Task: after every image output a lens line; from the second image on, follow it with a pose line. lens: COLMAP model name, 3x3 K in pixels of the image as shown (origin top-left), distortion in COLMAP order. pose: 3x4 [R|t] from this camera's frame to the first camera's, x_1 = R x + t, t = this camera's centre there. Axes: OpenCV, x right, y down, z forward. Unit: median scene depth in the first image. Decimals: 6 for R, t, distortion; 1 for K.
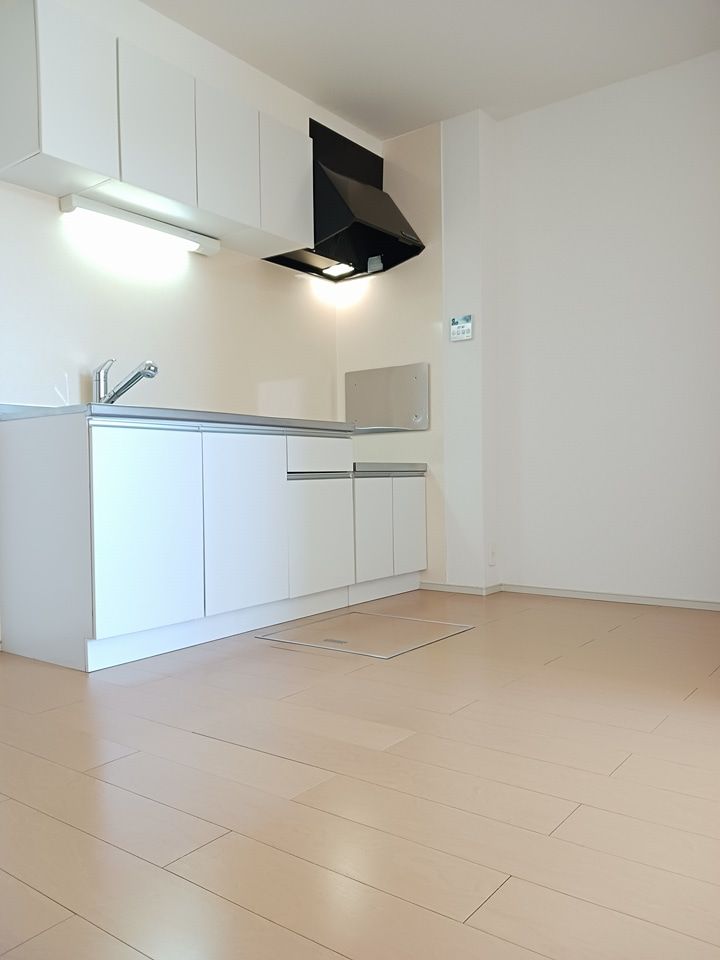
lens RADIAL K [[752.9, 0, 382.4], [0, 752.9, 506.8], [0, 0, 1]] dist [0.054593, -0.192241]
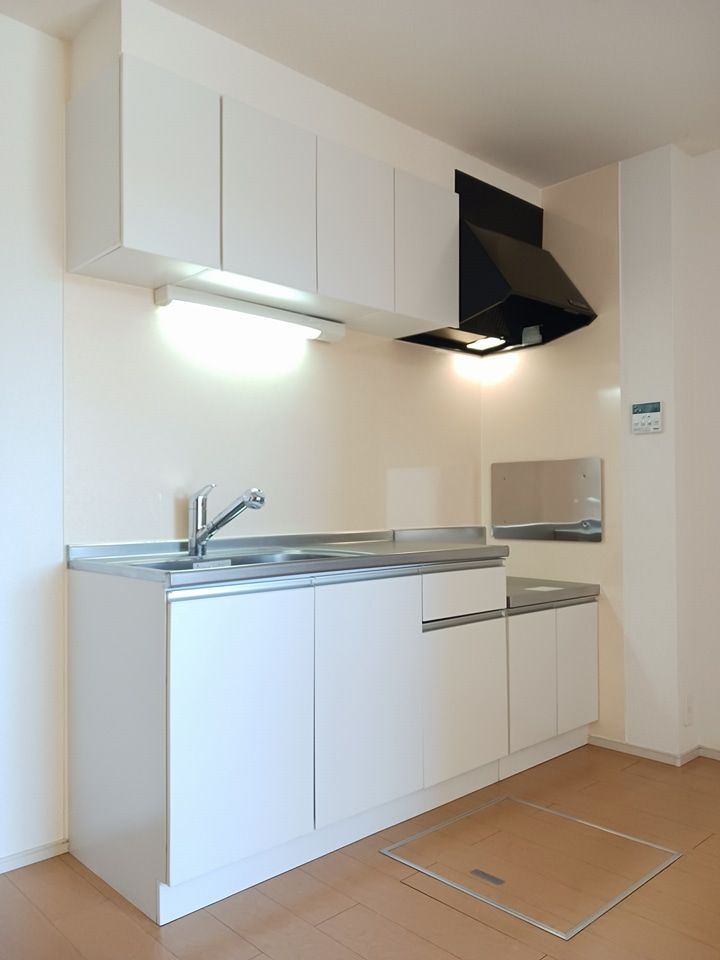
lens RADIAL K [[758.3, 0, 359.4], [0, 758.3, 495.1], [0, 0, 1]] dist [0.060048, -0.195047]
pose [[0.980446, 0.006128, -0.196691, -0.033247], [-0.017130, 0.998379, -0.054282, -0.115053], [0.196040, 0.056589, 0.978962, 0.187918]]
